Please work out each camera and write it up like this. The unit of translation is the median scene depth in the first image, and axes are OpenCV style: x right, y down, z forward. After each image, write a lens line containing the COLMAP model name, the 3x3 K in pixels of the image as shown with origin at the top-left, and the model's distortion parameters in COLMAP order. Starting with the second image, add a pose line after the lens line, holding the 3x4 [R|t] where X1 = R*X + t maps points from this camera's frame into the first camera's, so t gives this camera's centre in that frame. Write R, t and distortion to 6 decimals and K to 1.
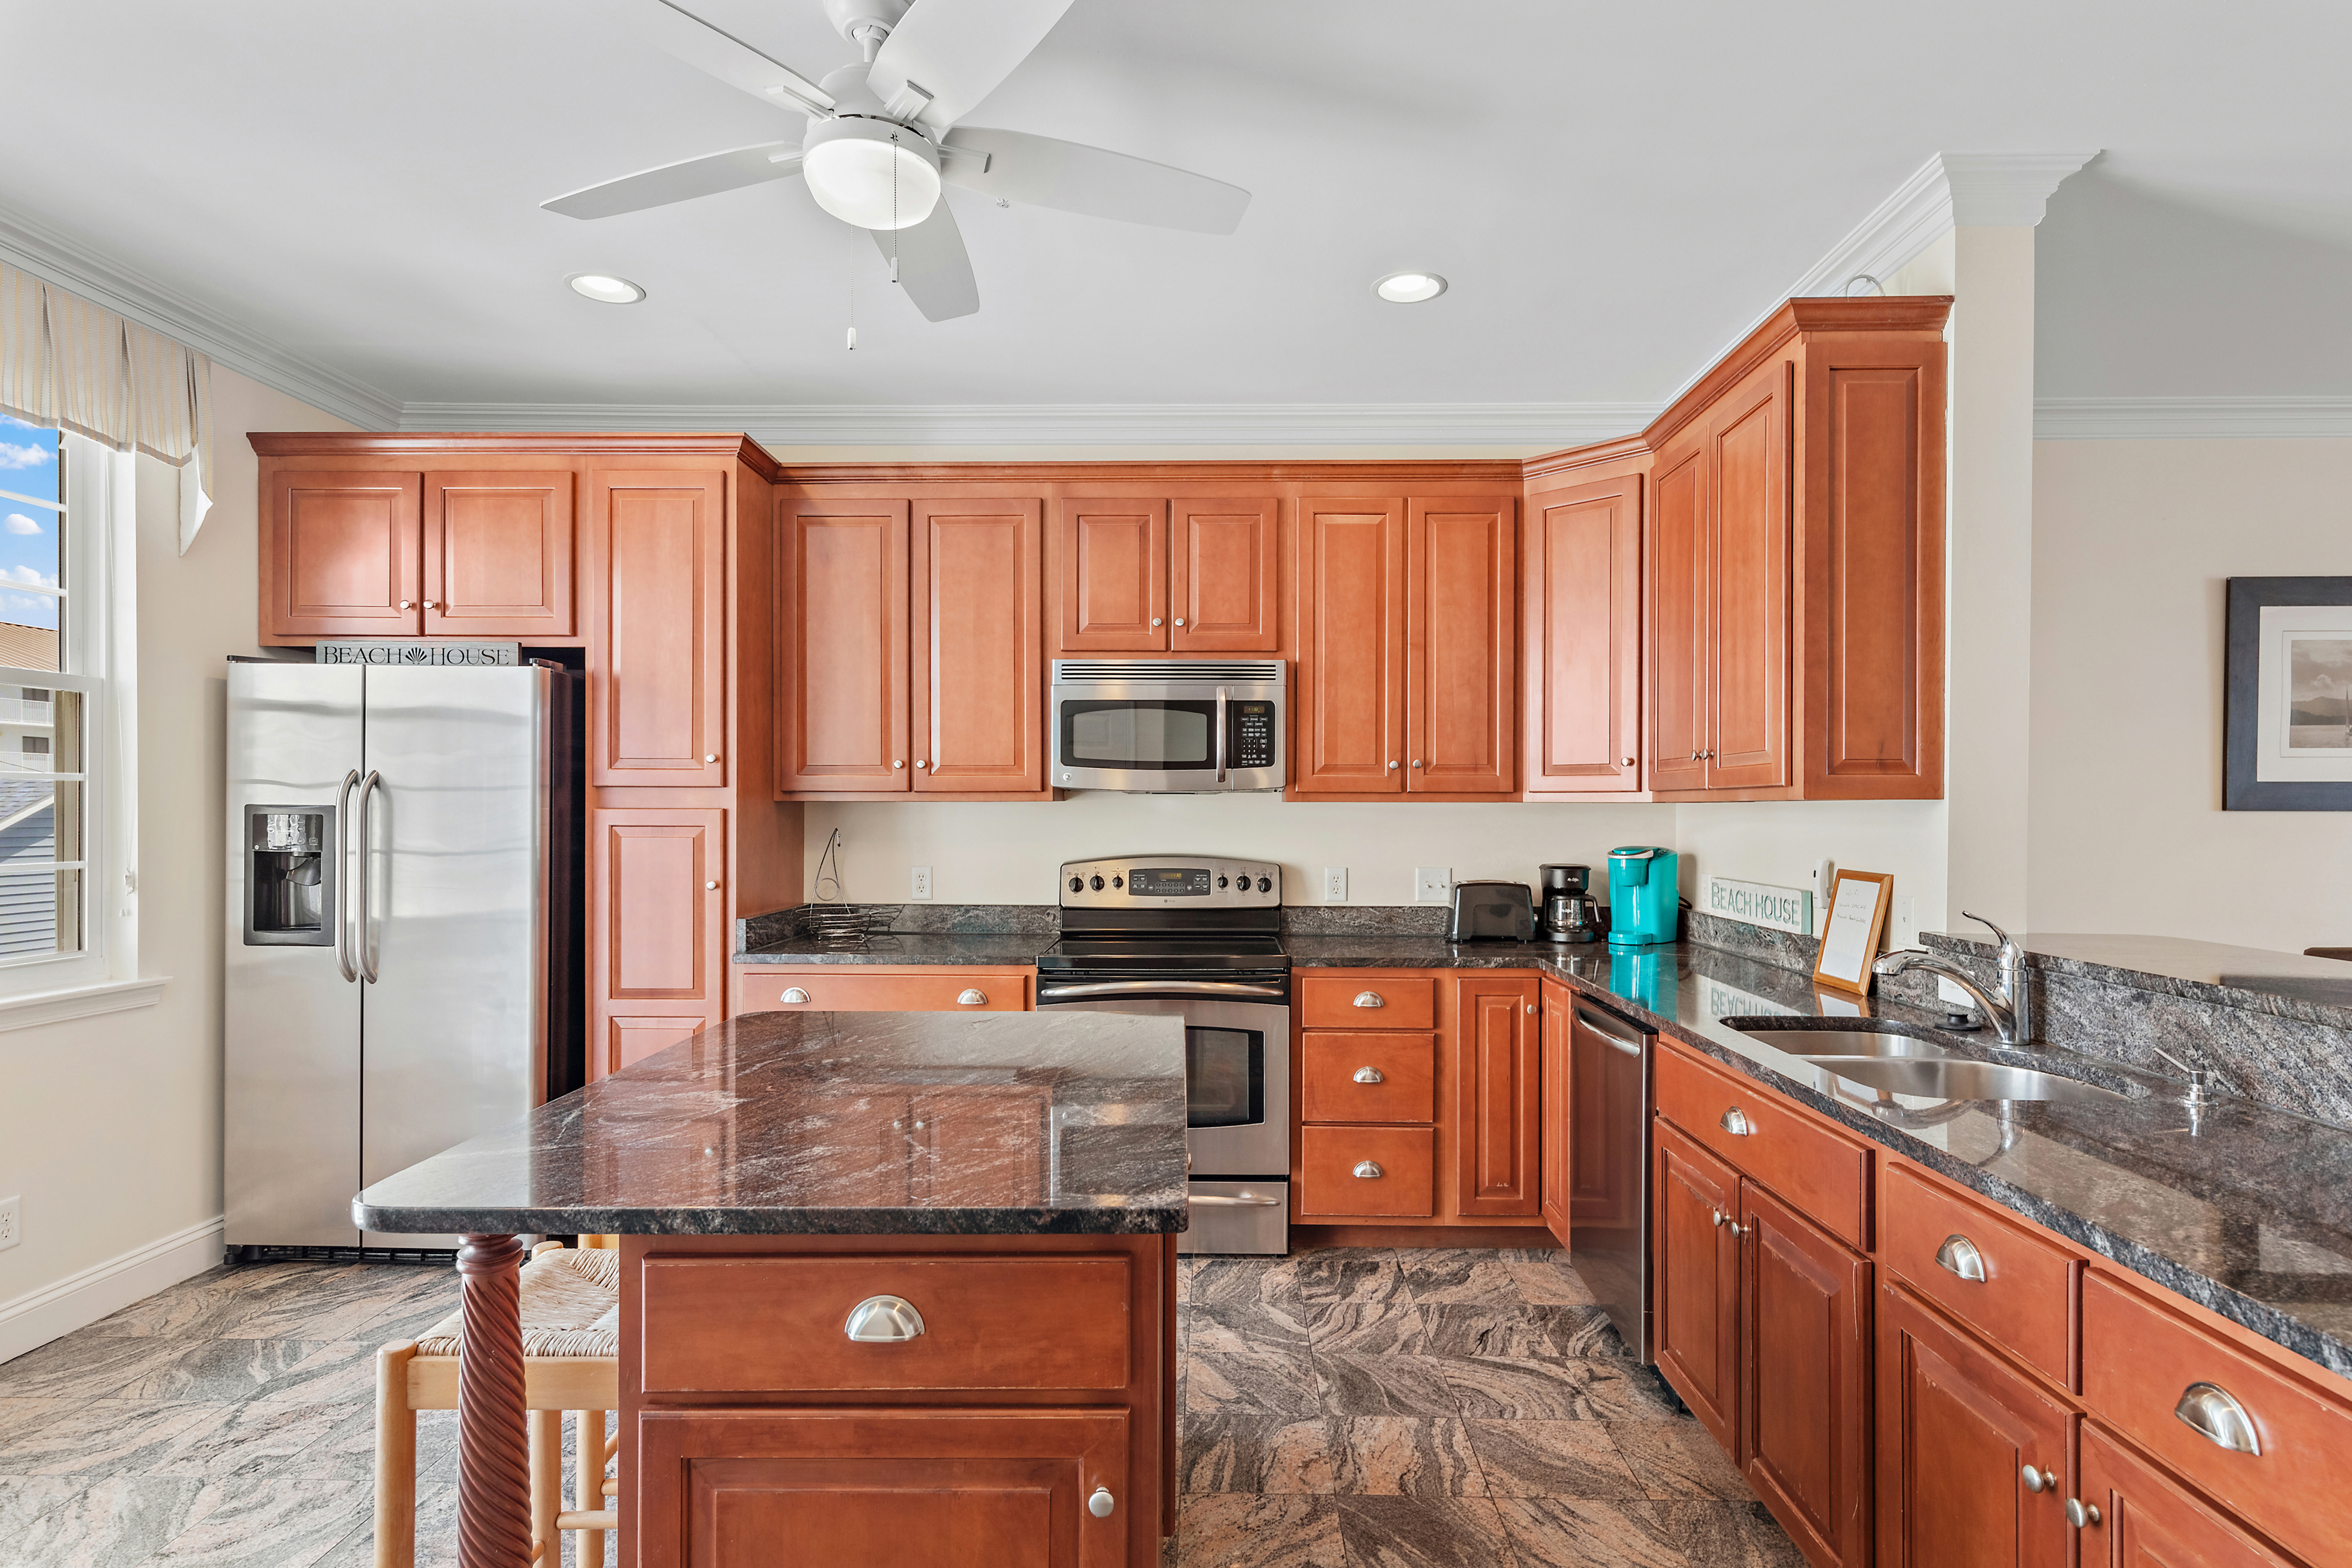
lens RADIAL K [[1222.7, 0, 1176.0], [0, 1222.7, 784.0], [0, 0, 1]] dist [0.005550, 0.000570]
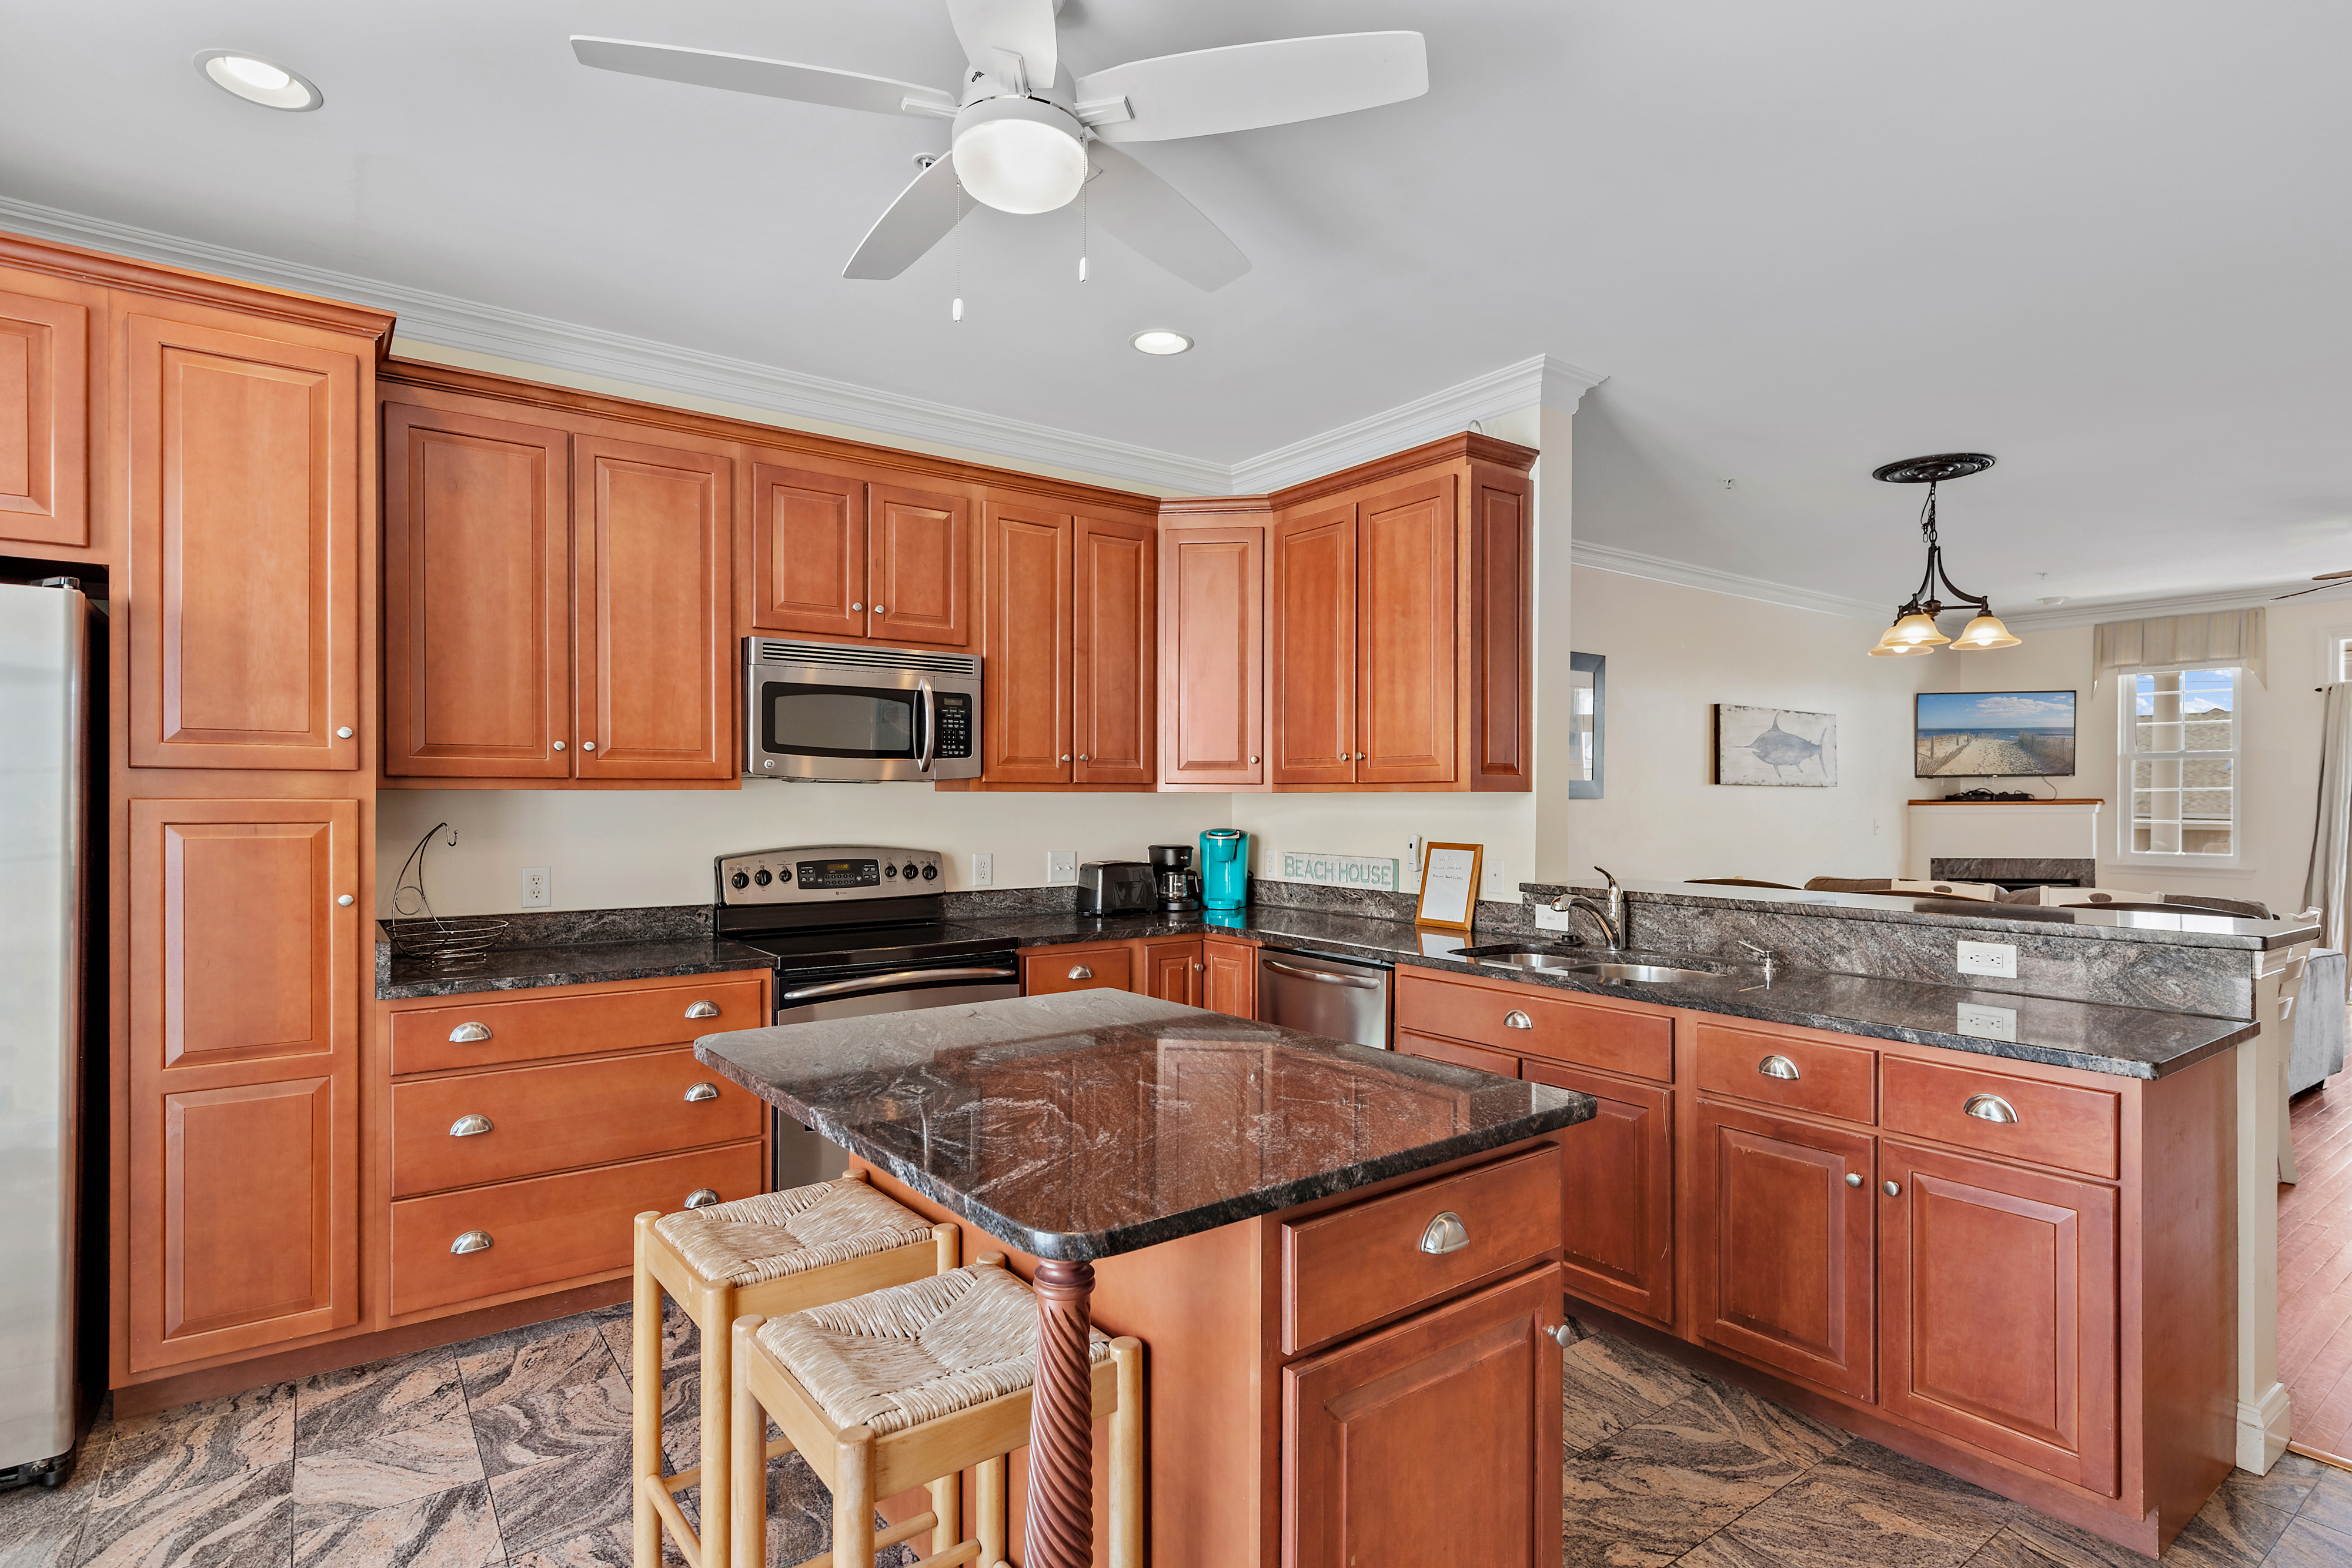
lens RADIAL K [[1199.0, 0, 1192.6], [0, 1199.0, 770.6], [0, 0, 1]] dist [0.005487, 0.000501]
pose [[0.786656, 0.013193, 0.617251, -0.397582], [-0.012664, 0.999906, -0.005232, -0.000175], [-0.617262, -0.003701, 0.786749, 0.082440]]
